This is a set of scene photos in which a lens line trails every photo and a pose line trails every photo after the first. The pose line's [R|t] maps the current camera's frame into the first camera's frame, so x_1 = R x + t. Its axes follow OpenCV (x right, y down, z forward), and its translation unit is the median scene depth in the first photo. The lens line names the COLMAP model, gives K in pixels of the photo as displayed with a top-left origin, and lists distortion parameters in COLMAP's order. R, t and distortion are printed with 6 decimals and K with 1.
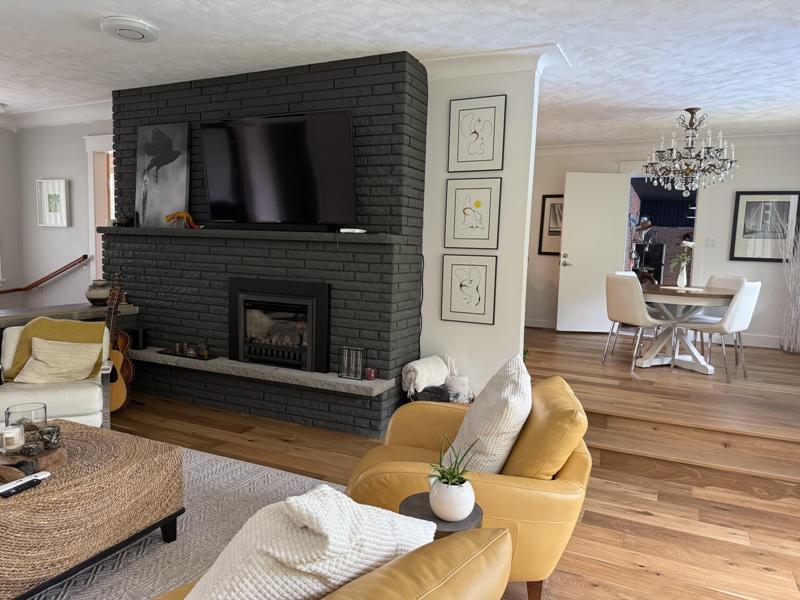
lens RADIAL K [[551.4, 0, 400.0], [0, 551.4, 300.0], [0, 0, 1]] dist [0.002475, -0.000210]
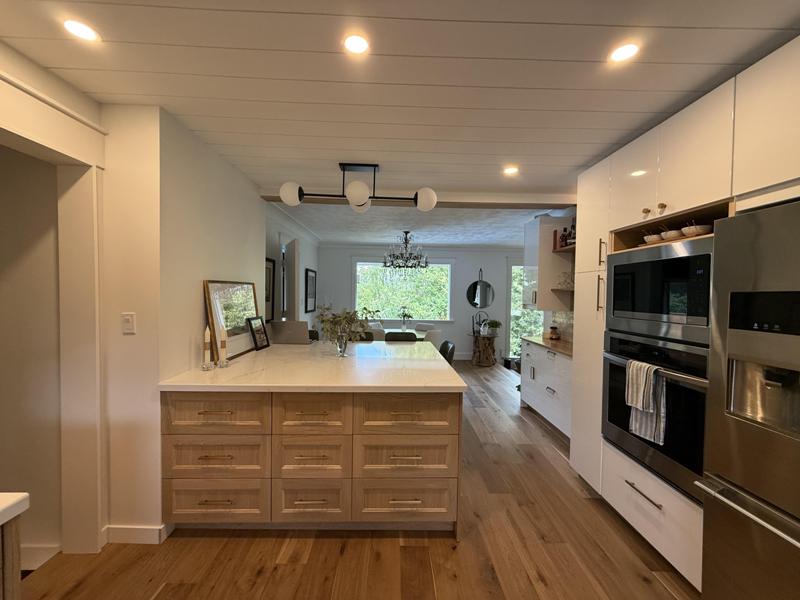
lens RADIAL K [[316.4, 0, 396.3], [0, 316.4, 300.3], [0, 0, 1]] dist [0.000398, -0.000204]
pose [[-0.424335, -0.053421, 0.903928, -0.414753], [0.062584, 0.994141, 0.088132, -0.236411], [-0.903340, 0.093969, -0.418505, 1.596513]]
